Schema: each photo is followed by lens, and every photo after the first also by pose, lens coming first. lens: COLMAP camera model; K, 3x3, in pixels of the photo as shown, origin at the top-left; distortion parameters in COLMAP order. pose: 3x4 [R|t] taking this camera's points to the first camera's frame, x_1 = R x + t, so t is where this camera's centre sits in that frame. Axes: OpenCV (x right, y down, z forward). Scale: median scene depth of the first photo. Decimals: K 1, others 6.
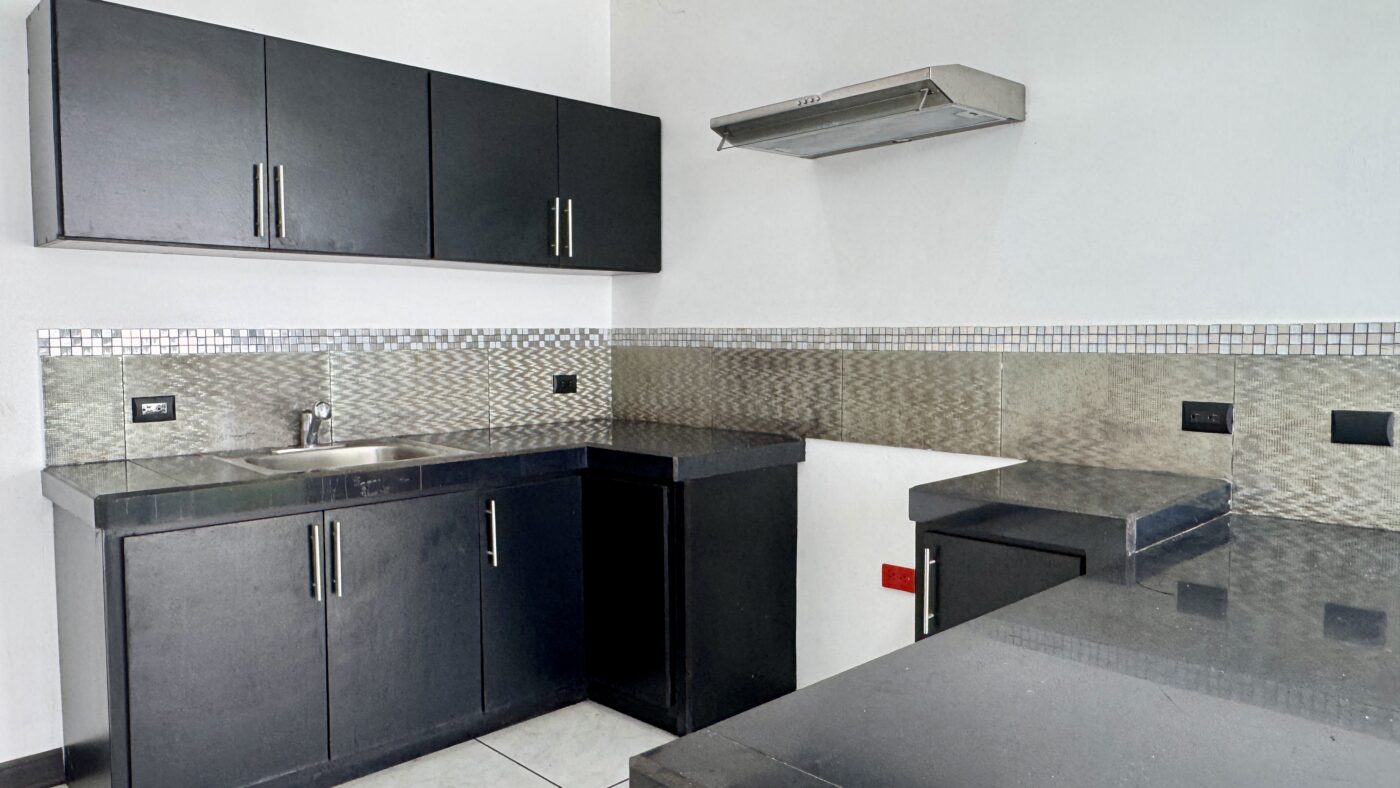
lens RADIAL K [[971.7, 0, 700.1], [0, 971.7, 388.4], [0, 0, 1]] dist [-0.004618, -0.012225]
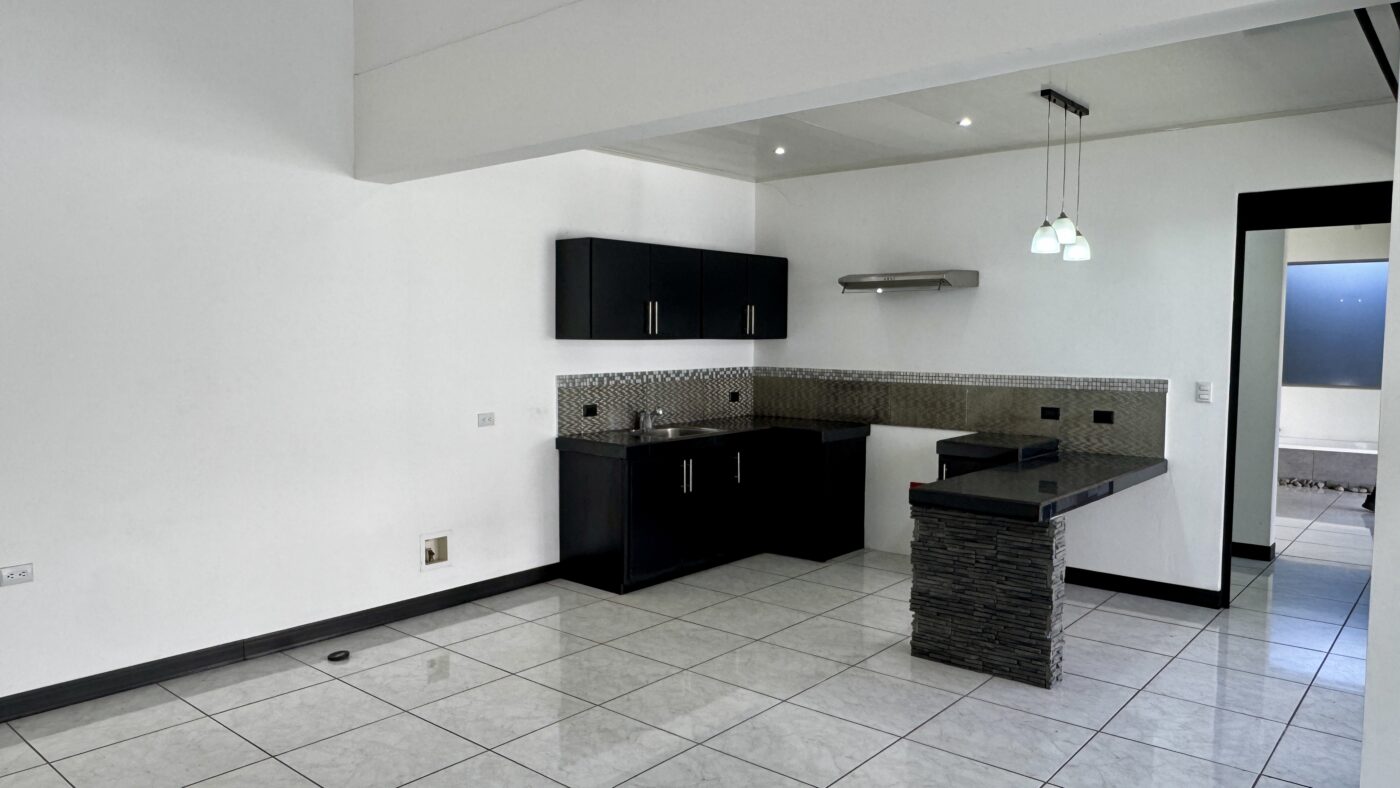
lens RADIAL K [[971.7, 0, 700.5], [0, 971.7, 399.6], [0, 0, 1]] dist [-0.004618, -0.012225]
pose [[0.996281, -0.000536, 0.086157, -0.455411], [-0.000481, 0.999930, 0.011780, -0.026575], [-0.086157, -0.011778, 0.996212, -1.087407]]
